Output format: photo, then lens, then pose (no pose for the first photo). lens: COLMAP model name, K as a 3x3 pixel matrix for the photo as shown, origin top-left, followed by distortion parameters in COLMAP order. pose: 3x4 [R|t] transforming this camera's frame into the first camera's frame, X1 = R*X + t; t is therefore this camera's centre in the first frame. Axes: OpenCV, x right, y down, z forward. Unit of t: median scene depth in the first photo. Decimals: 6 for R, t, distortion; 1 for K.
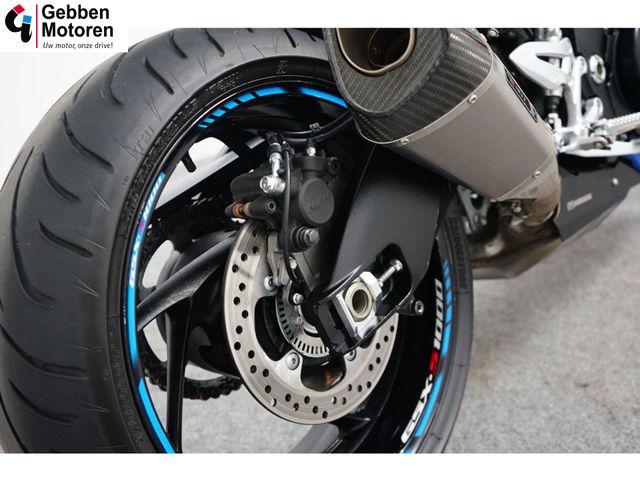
lens RADIAL K [[734.5, 0, 298.4], [0, 734.5, 236.9], [0, 0, 1]] dist [0.001664, 0.000000]
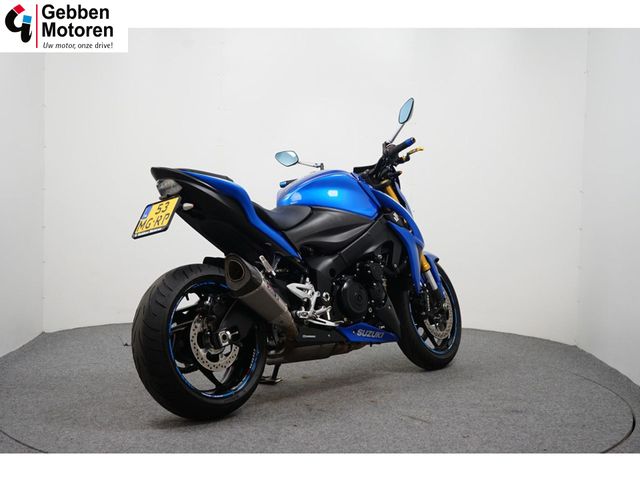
lens RADIAL K [[1007.2, 0, 320.7], [0, 1007.2, 241.0], [0, 0, 1]] dist [-0.000373, 0.000000]
pose [[0.988332, 0.152240, -0.004674, 0.430916], [-0.146939, 0.944940, -0.292398, 0.879451], [-0.040098, 0.289673, 0.956285, -3.451003]]
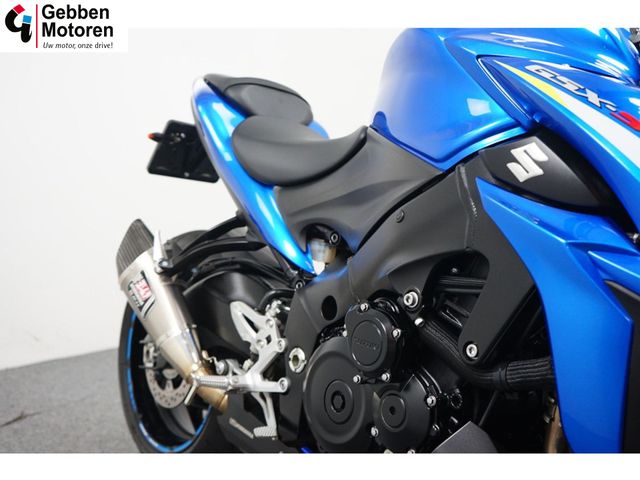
lens RADIAL K [[722.6, 0, 318.9], [0, 722.6, 242.1], [0, 0, 1]] dist [0.014919, 0.000000]
pose [[-0.142785, 0.295349, -0.944659, 1.680813], [-0.277142, 0.904328, 0.324629, -0.917201], [0.950161, 0.308157, -0.047271, 1.207797]]
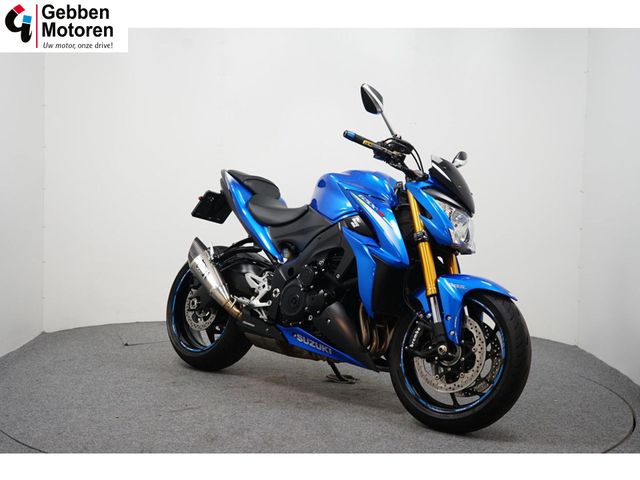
lens RADIAL K [[1007.2, 0, 319.9], [0, 1007.2, 236.6], [0, 0, 1]] dist [-0.000373, 0.000000]
pose [[-0.047677, 0.199591, -0.978719, 5.173462], [-0.372098, 0.905759, 0.202838, -1.579256], [0.926968, 0.373850, 0.031084, 1.116801]]
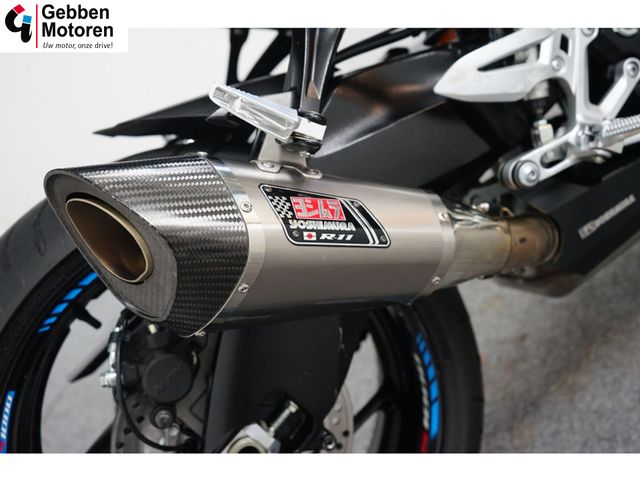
lens RADIAL K [[722.6, 0, 323.0], [0, 722.6, 232.6], [0, 0, 1]] dist [0.014919, 0.000000]
pose [[0.880244, -0.136666, -0.454415, 0.511494], [0.249869, 0.947604, 0.199027, -0.284260], [0.403406, -0.288736, 0.868271, 0.241892]]
